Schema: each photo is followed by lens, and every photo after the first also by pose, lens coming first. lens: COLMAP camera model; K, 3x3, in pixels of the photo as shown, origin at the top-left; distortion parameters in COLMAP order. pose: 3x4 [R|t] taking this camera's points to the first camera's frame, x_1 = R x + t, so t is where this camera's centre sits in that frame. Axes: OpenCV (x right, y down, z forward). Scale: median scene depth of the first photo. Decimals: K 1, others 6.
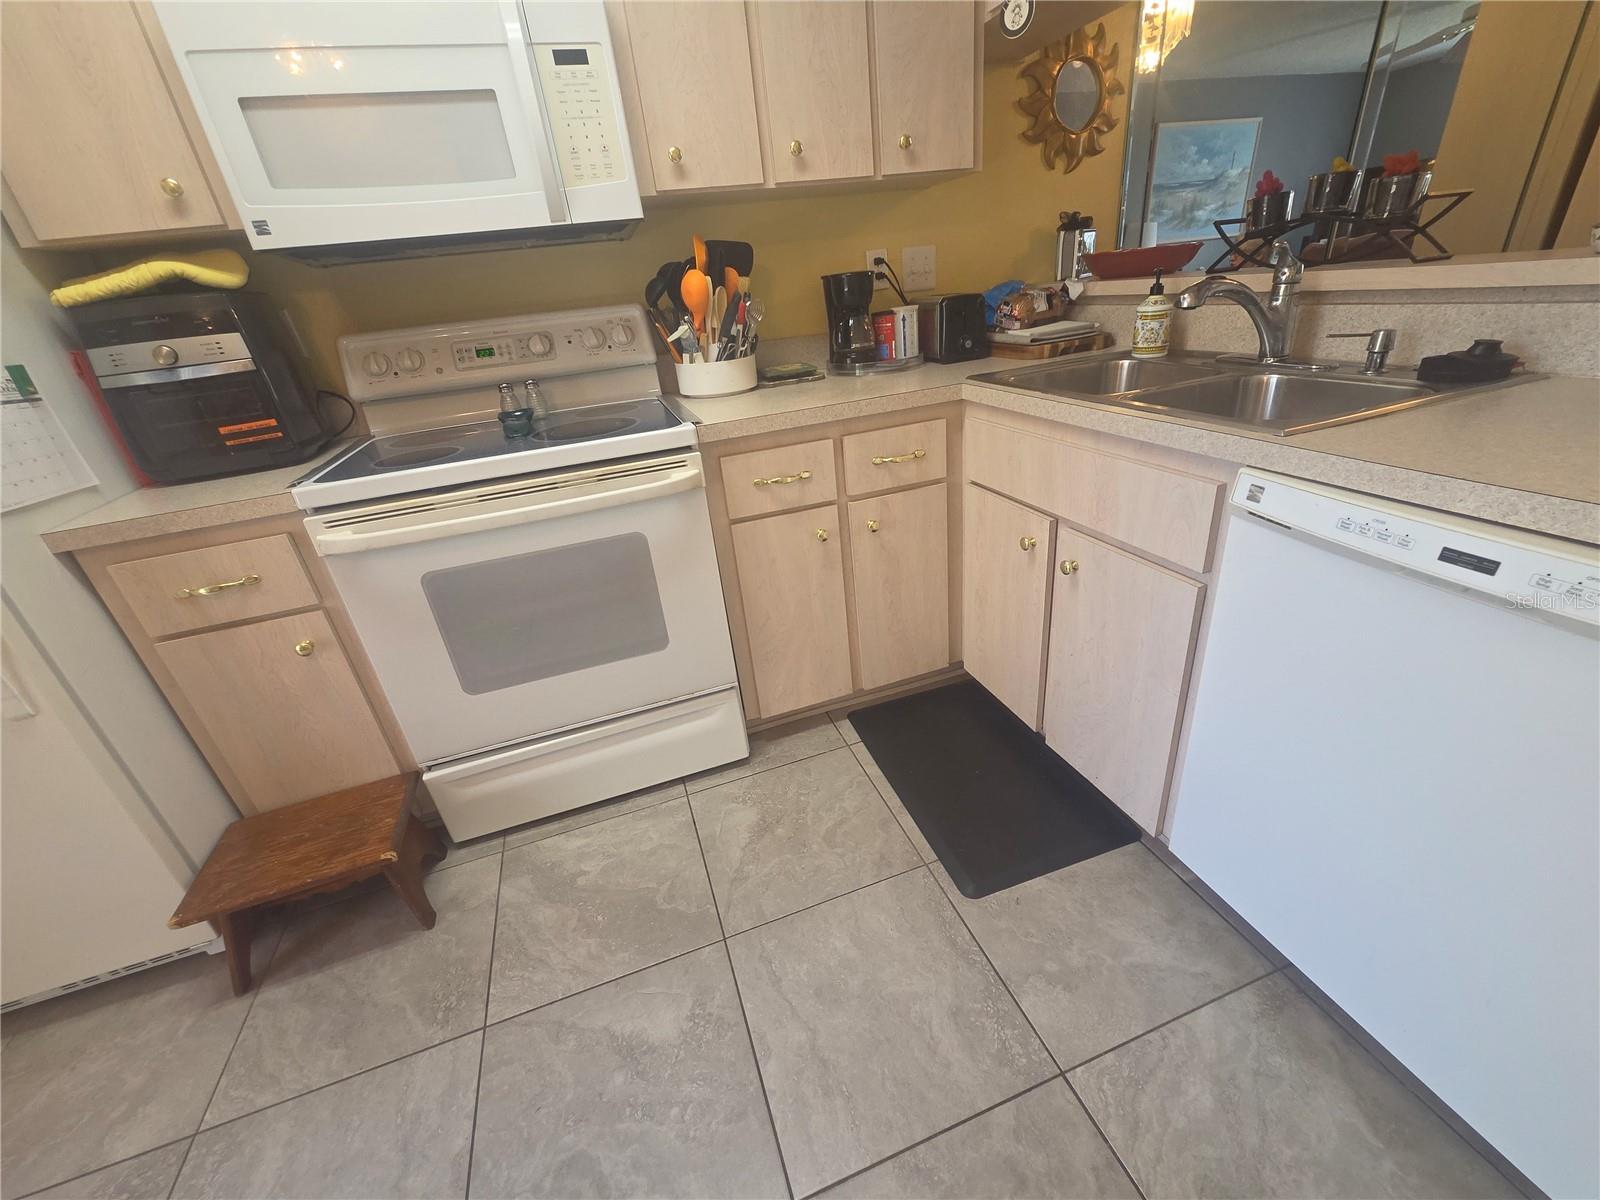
lens RADIAL K [[656.3, 0, 806.4], [0, 656.3, 600.9], [0, 0, 1]] dist [0.000156, -0.000887]
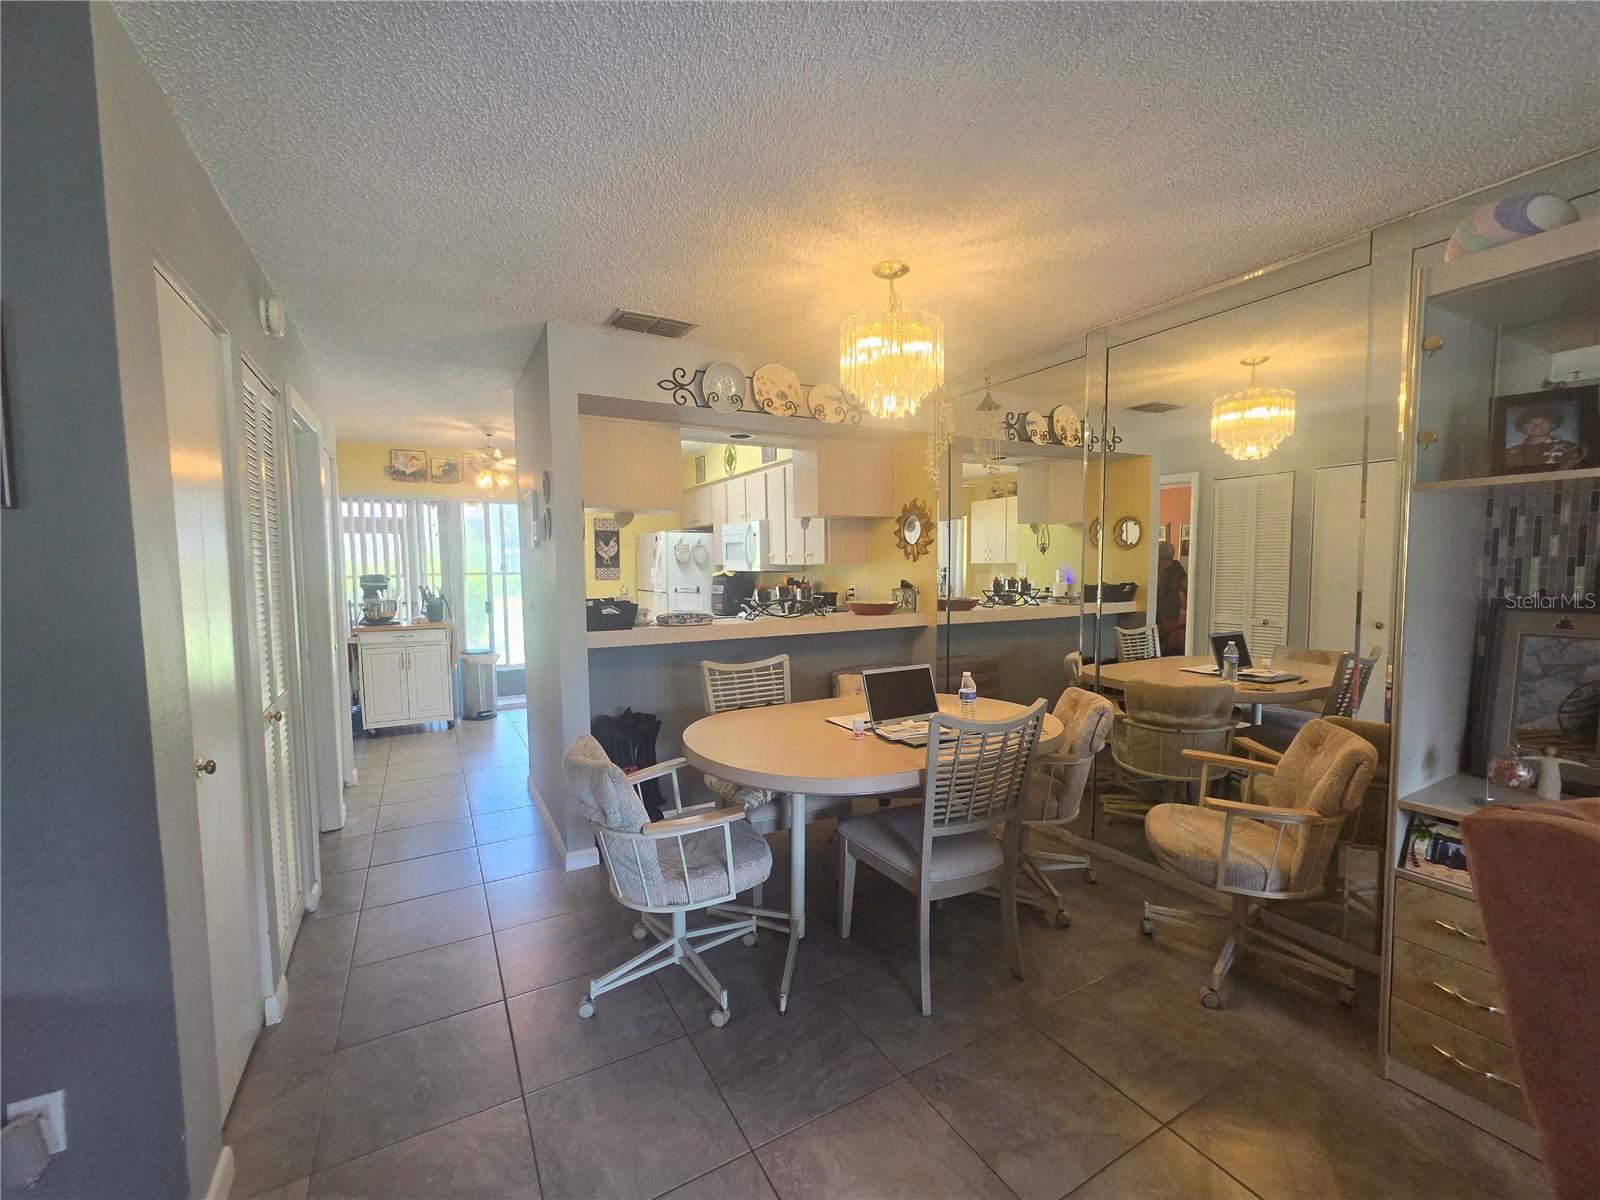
lens RADIAL K [[656.3, 0, 795.1], [0, 656.3, 605.4], [0, 0, 1]] dist [0.000156, -0.000887]
pose [[0.170208, 0.165066, -0.971485, 3.364757], [-0.440173, 0.894783, 0.074914, -0.800641], [0.881633, 0.414870, 0.224957, 0.476146]]
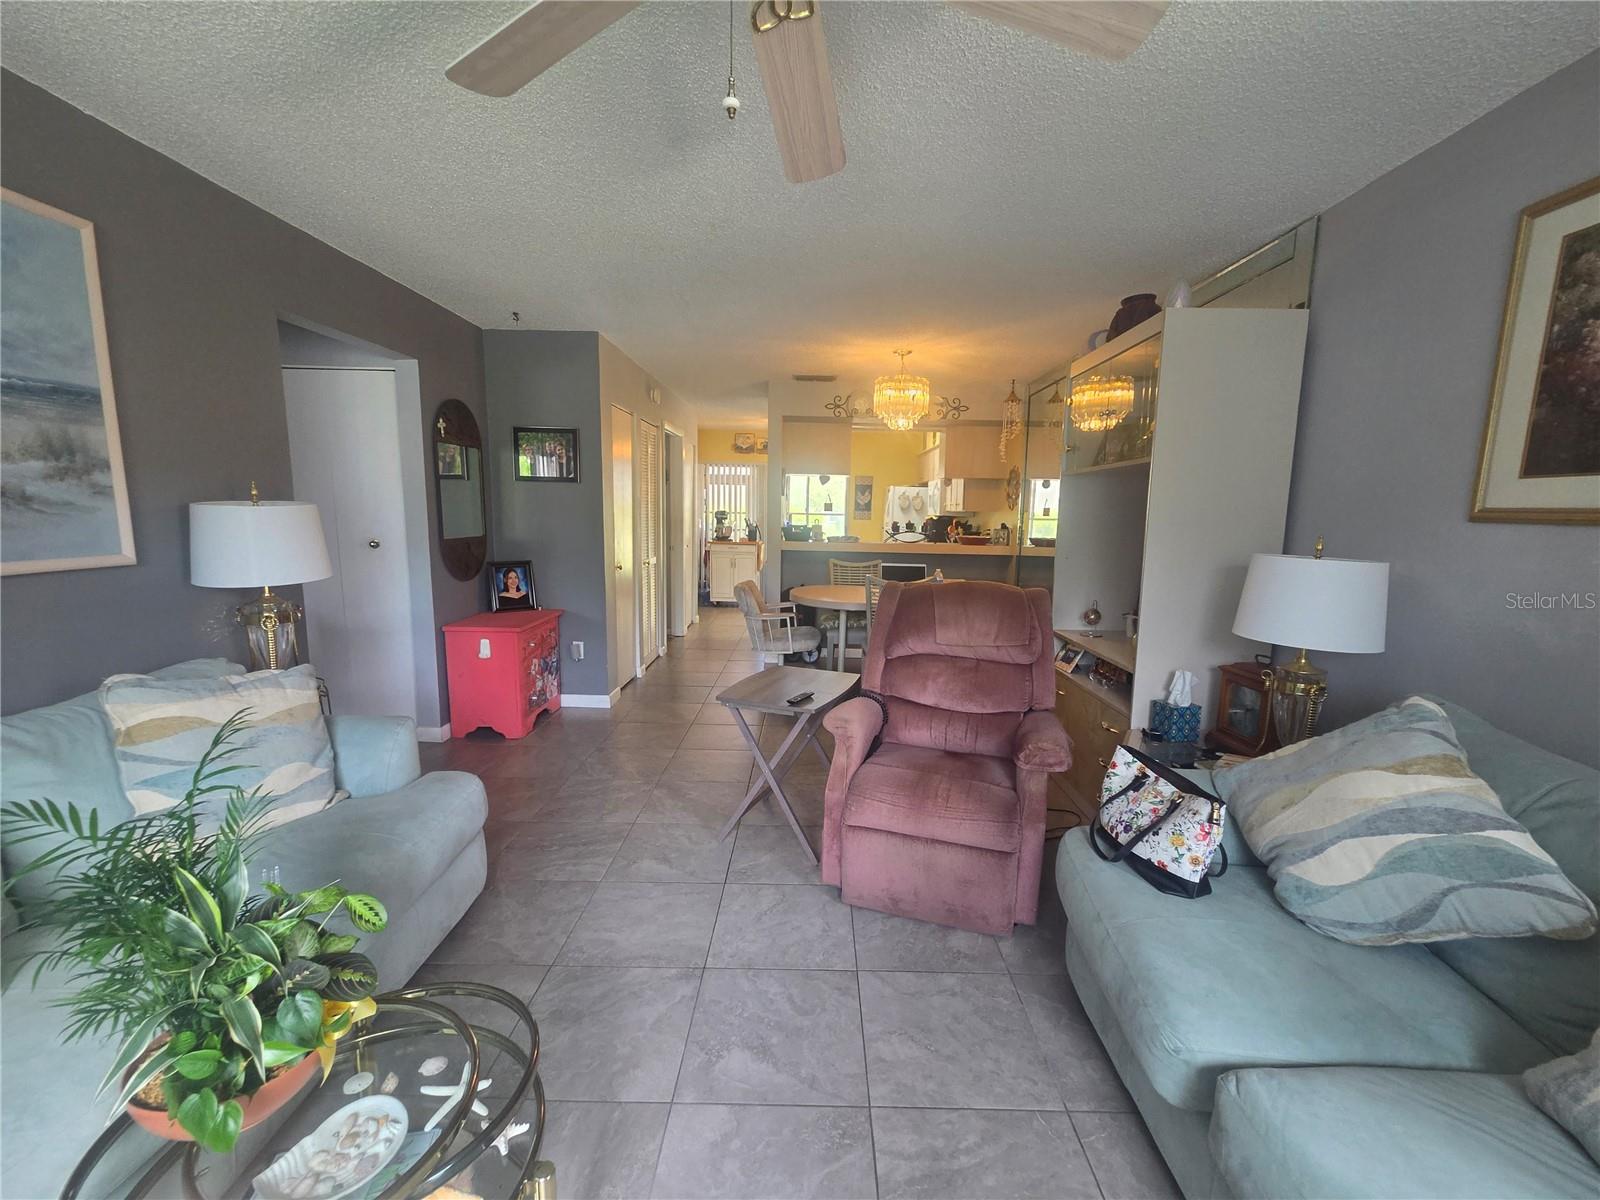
lens RADIAL K [[656.3, 0, 808.3], [0, 656.3, 598.0], [0, 0, 1]] dist [0.000156, -0.000887]
pose [[-0.346016, 0.218322, -0.912474, 4.968250], [-0.399443, 0.845727, 0.353823, -1.488563], [0.848951, 0.486910, -0.205428, 1.568538]]
